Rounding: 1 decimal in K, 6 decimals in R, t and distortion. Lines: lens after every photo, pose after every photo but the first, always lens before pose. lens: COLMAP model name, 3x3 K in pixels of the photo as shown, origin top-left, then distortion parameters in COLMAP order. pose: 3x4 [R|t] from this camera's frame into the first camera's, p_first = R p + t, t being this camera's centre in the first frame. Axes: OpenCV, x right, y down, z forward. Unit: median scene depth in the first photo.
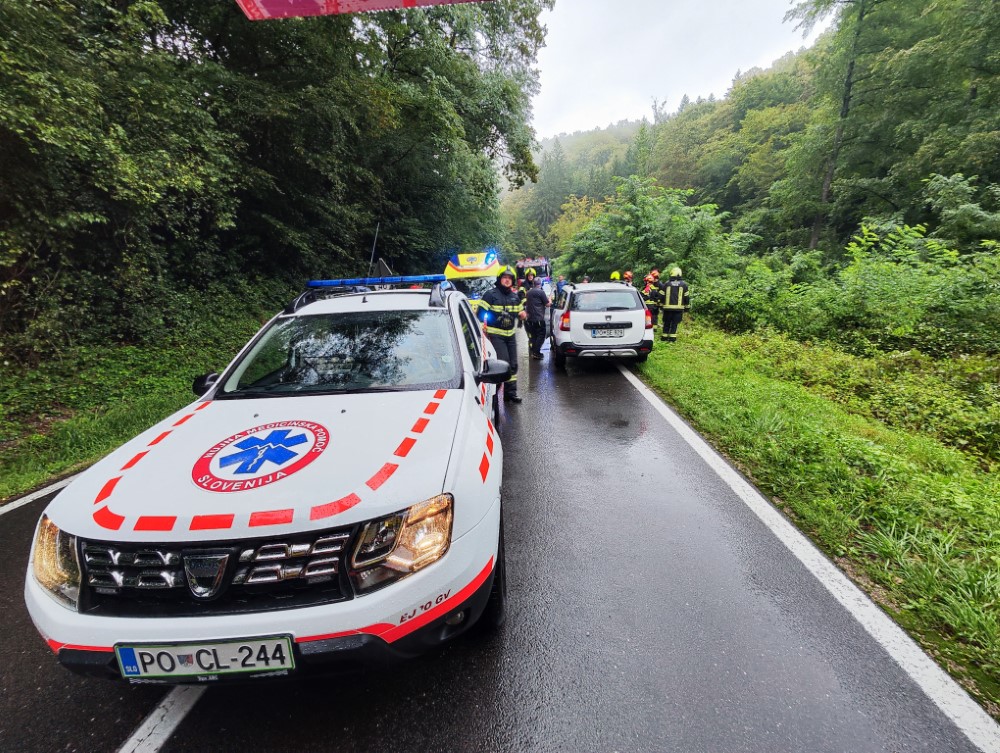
lens RADIAL K [[420.2, 0, 500.0], [0, 420.2, 375.2], [0, 0, 1]] dist [0.007029, -0.001219]
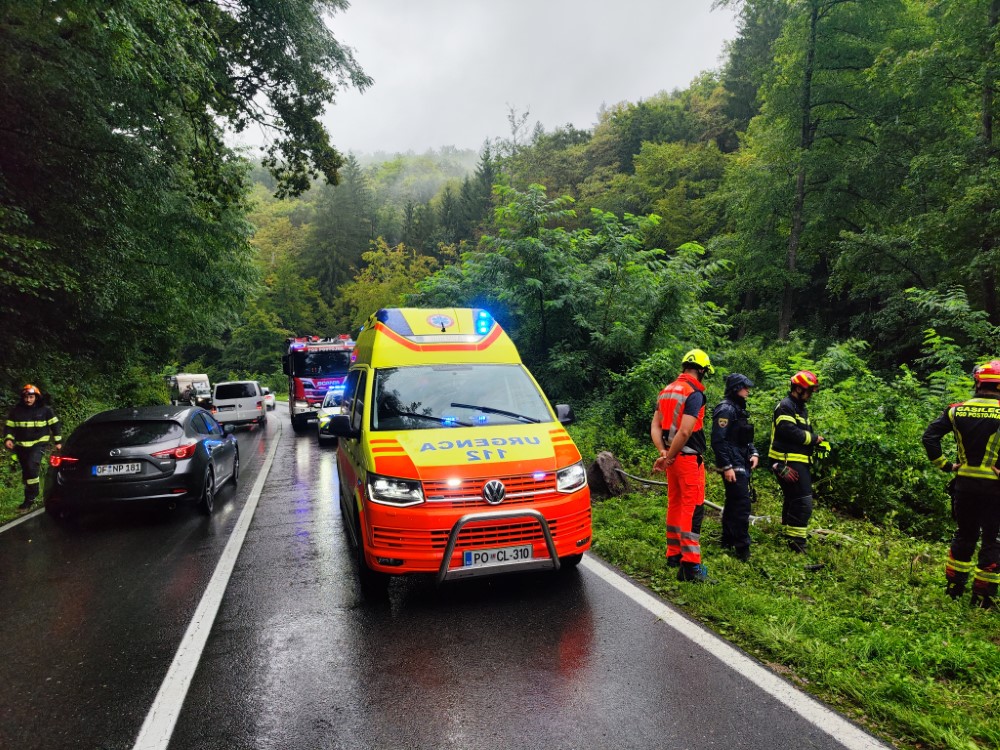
lens RADIAL K [[703.9, 0, 498.4], [0, 703.9, 374.9], [0, 0, 1]] dist [0.036501, -0.007885]
pose [[0.939594, 0.025983, 0.341303, -0.005899], [0.052796, 0.974181, -0.219508, -0.026922], [-0.338195, 0.224268, 0.913963, 0.120344]]
